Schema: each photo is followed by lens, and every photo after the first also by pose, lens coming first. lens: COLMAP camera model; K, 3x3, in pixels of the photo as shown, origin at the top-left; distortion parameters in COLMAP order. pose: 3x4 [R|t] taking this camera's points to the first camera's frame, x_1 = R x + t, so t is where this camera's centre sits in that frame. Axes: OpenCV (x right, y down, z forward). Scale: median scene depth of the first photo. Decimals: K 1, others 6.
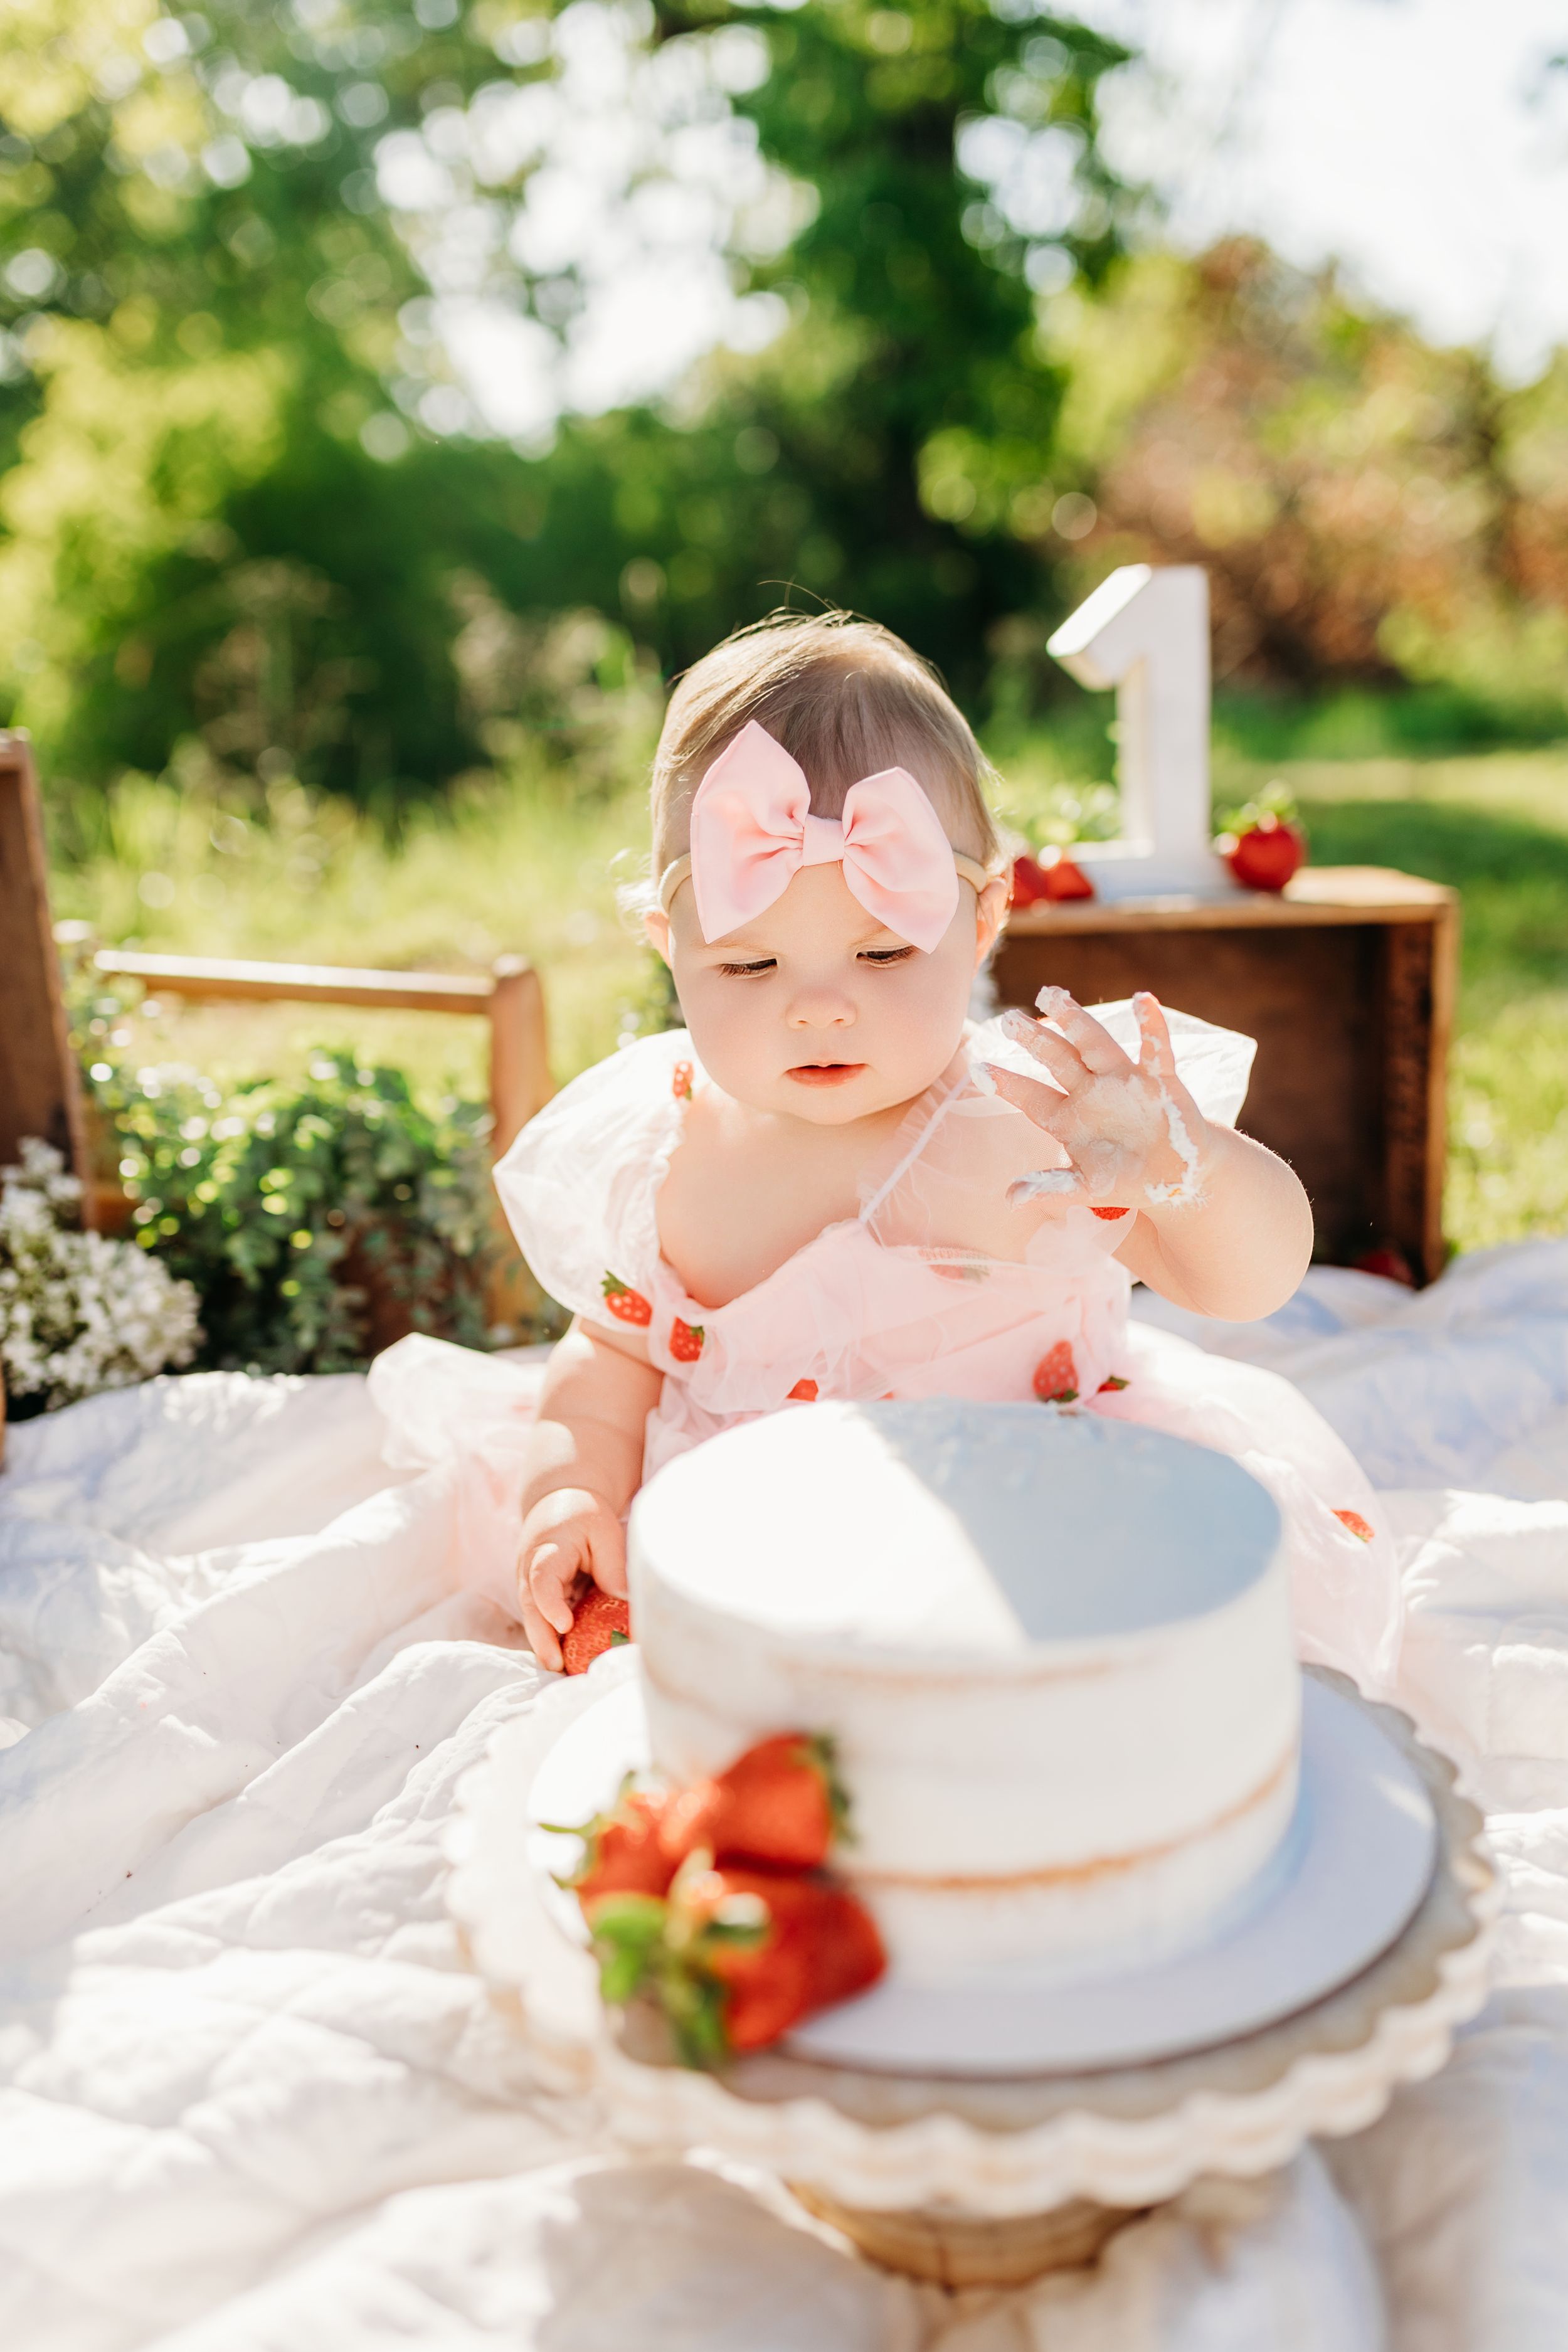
lens RADIAL K [[2290.6, 0, 790.5], [0, 2290.6, 1167.5], [0, 0, 1]] dist [-0.004364, 0.004020]
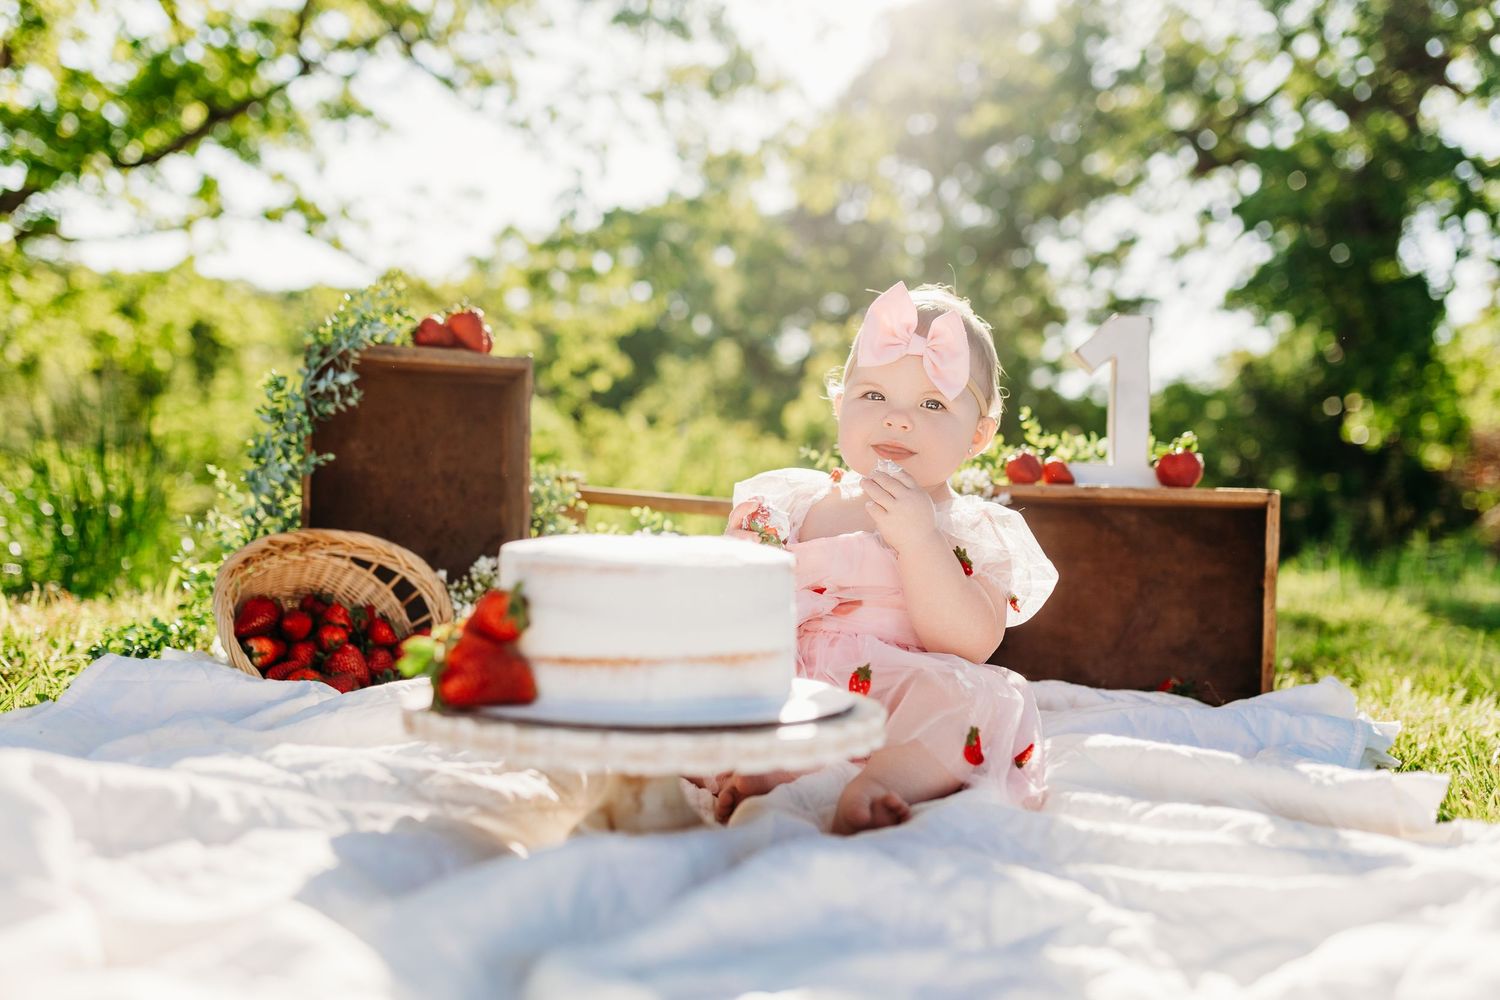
lens RADIAL K [[1460.9, 0, 750.0], [0, 1460.9, 500.0], [0, 0, 1]] dist [-0.004364, 0.004020]
pose [[0.933194, 0.059278, -0.354450, 0.313483], [-0.143620, 0.965632, -0.216629, 0.186047], [0.329427, 0.253063, 0.909636, -0.132936]]
